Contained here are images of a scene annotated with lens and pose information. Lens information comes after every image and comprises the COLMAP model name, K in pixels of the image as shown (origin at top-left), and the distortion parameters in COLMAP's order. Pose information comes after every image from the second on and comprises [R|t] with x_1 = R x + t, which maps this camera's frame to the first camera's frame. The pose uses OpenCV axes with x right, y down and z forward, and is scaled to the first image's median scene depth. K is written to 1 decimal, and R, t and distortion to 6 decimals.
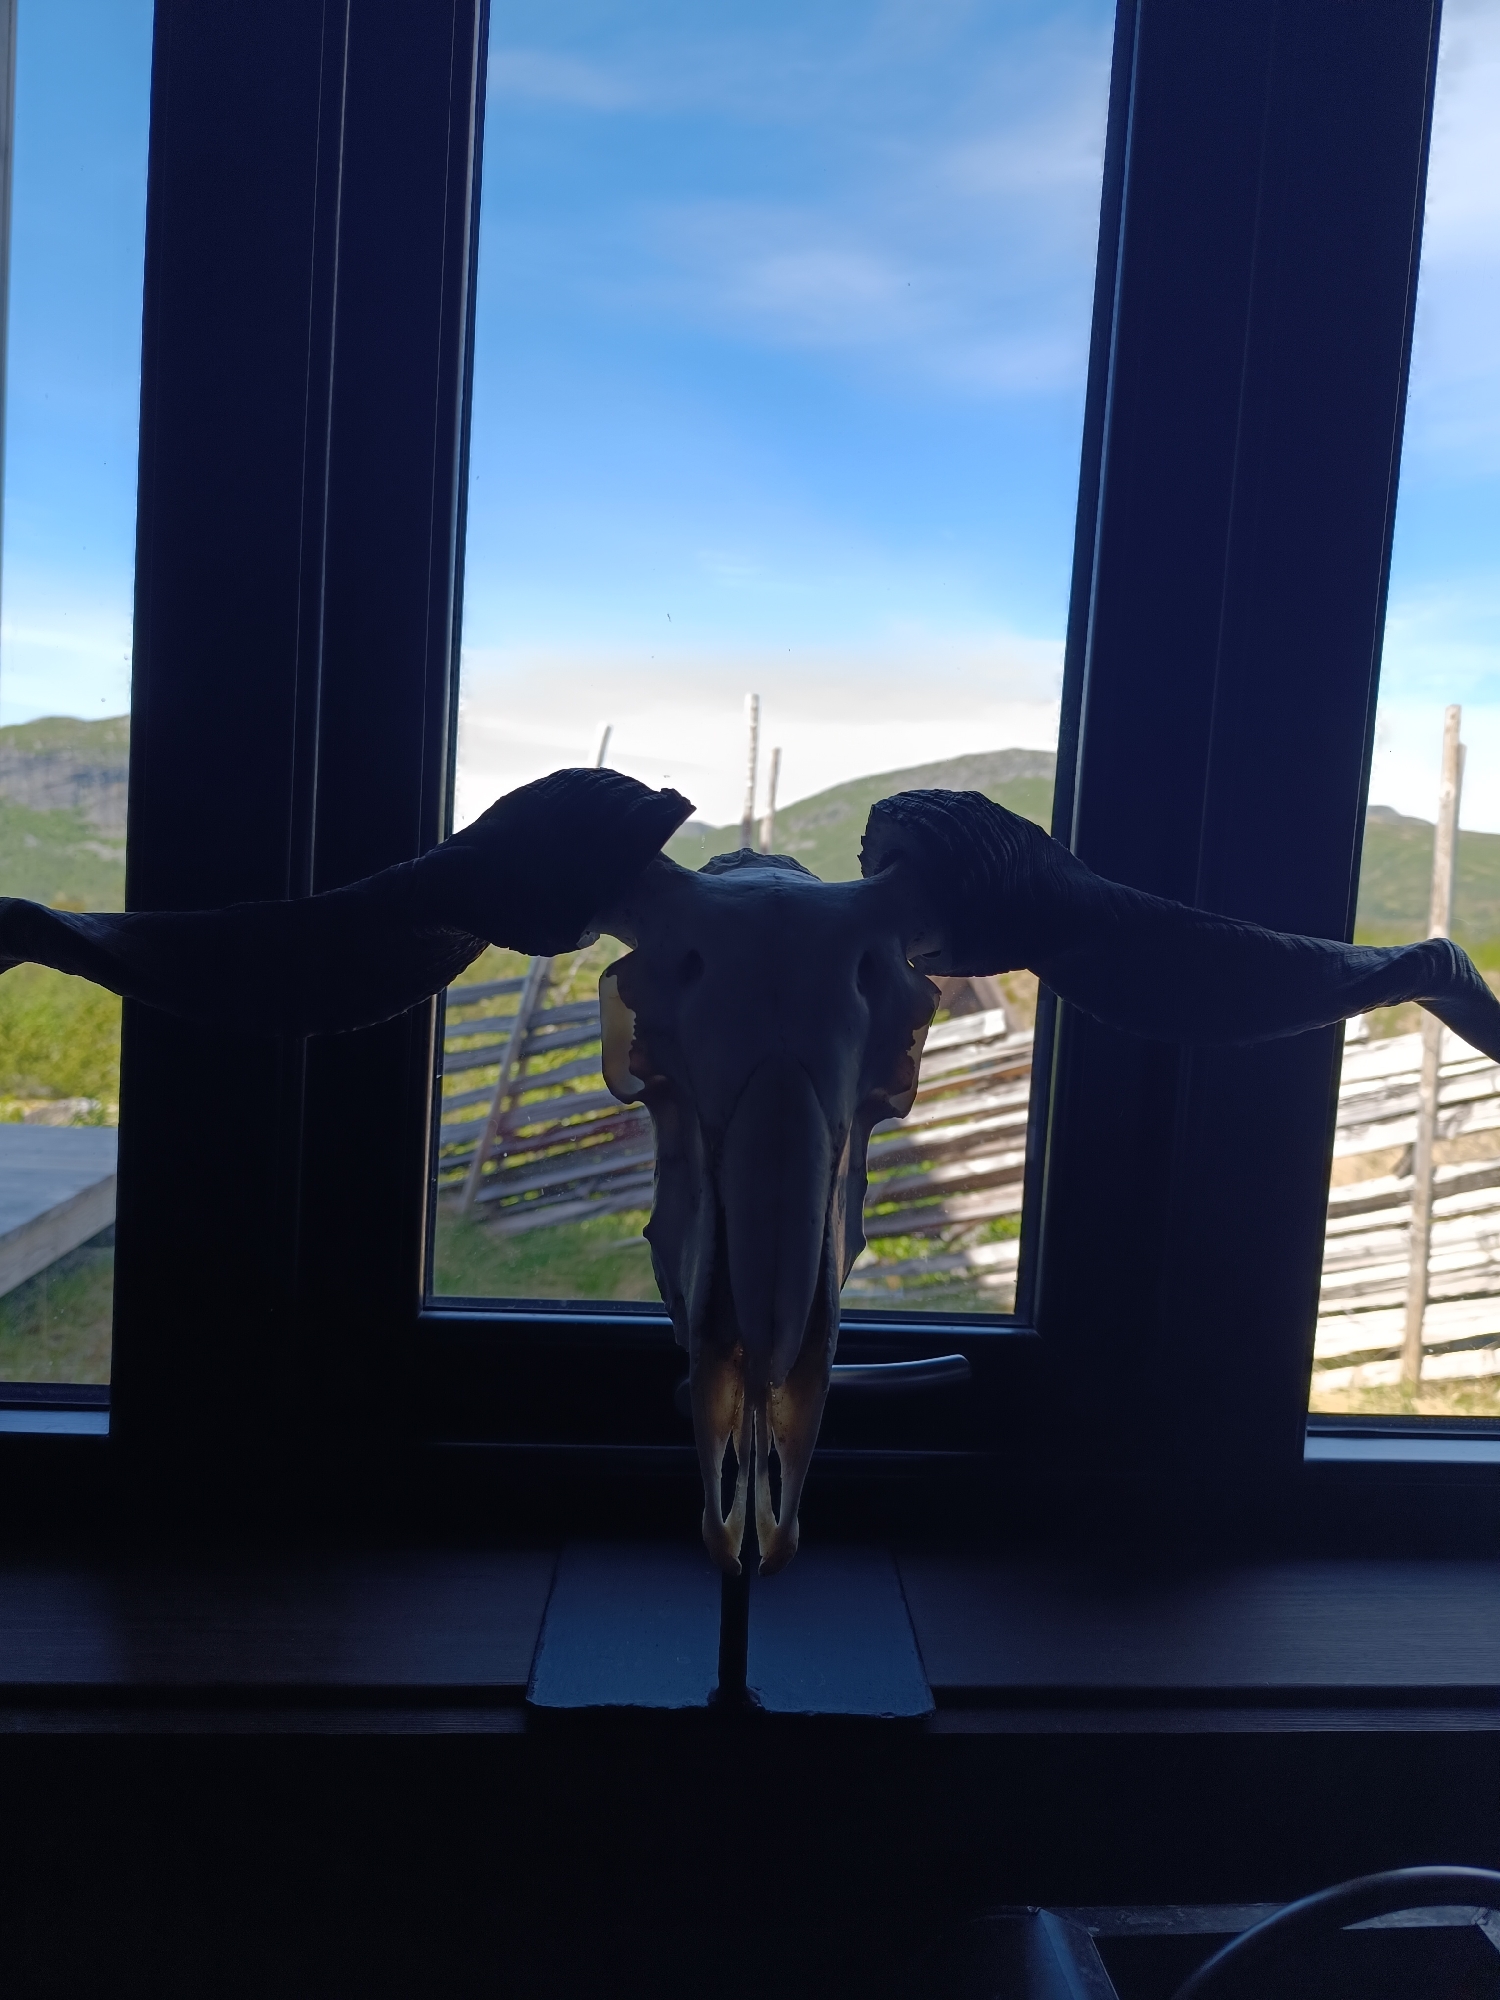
lens RADIAL K [[1373.4, 0, 755.6], [0, 1373.4, 1003.2], [0, 0, 1]] dist [0.013946, -0.038814]
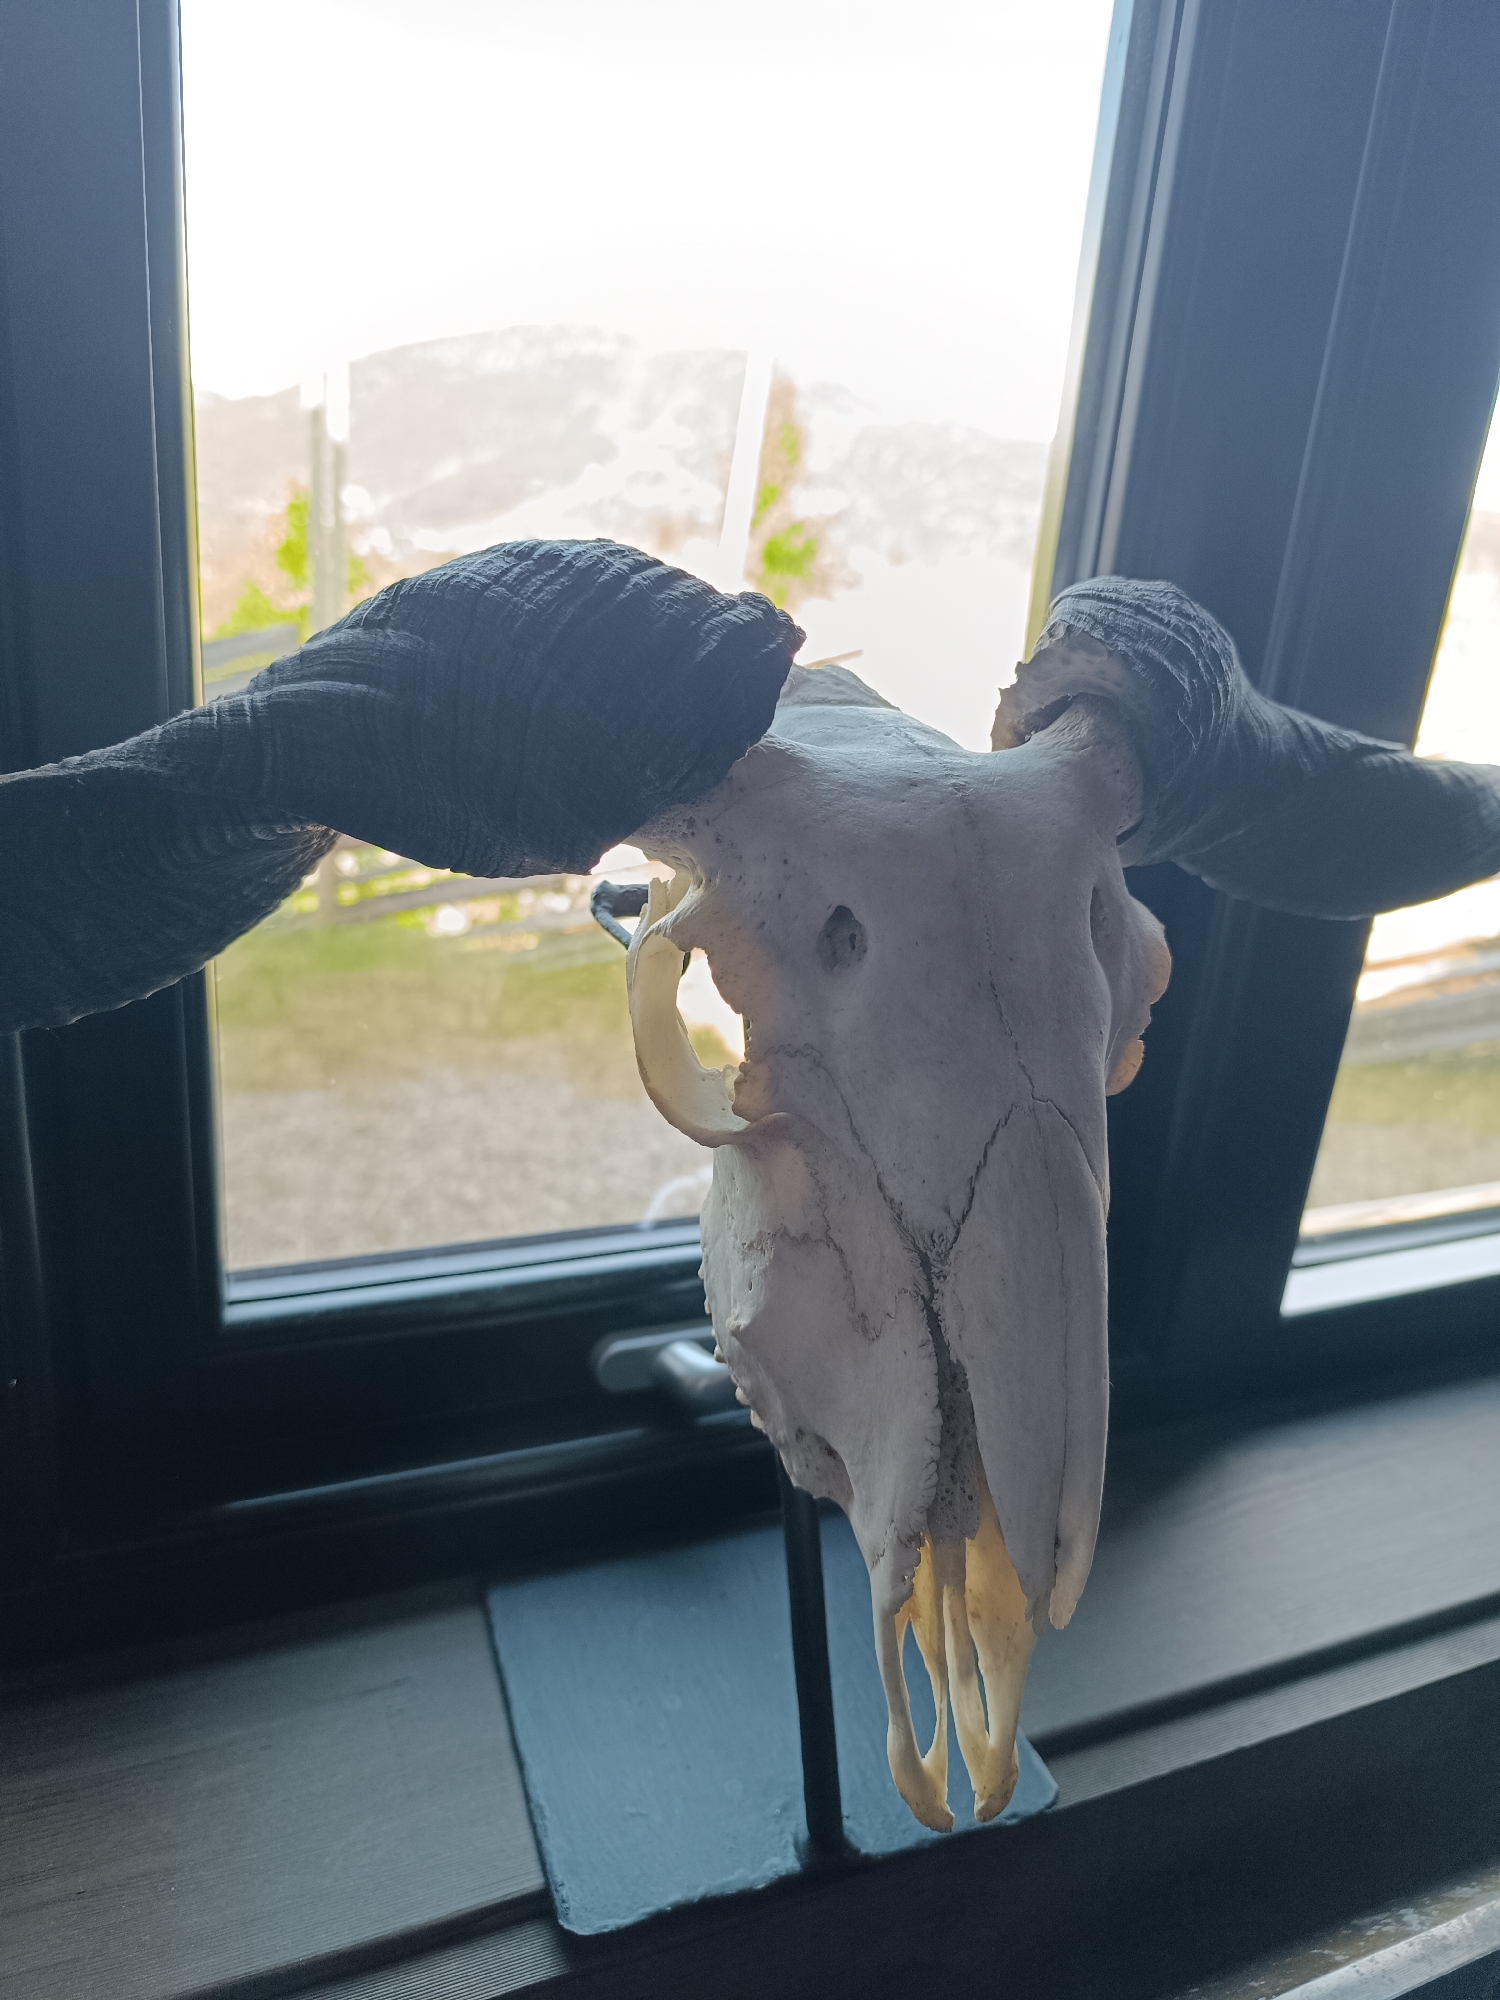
lens RADIAL K [[1373.4, 0, 742.4], [0, 1373.4, 999.6], [0, 0, 1]] dist [0.013946, -0.038814]
pose [[0.951228, -0.083162, 0.297068, -0.256799], [-0.003370, 0.960119, 0.279570, -0.160793], [-0.308471, -0.266936, 0.913012, 0.467177]]
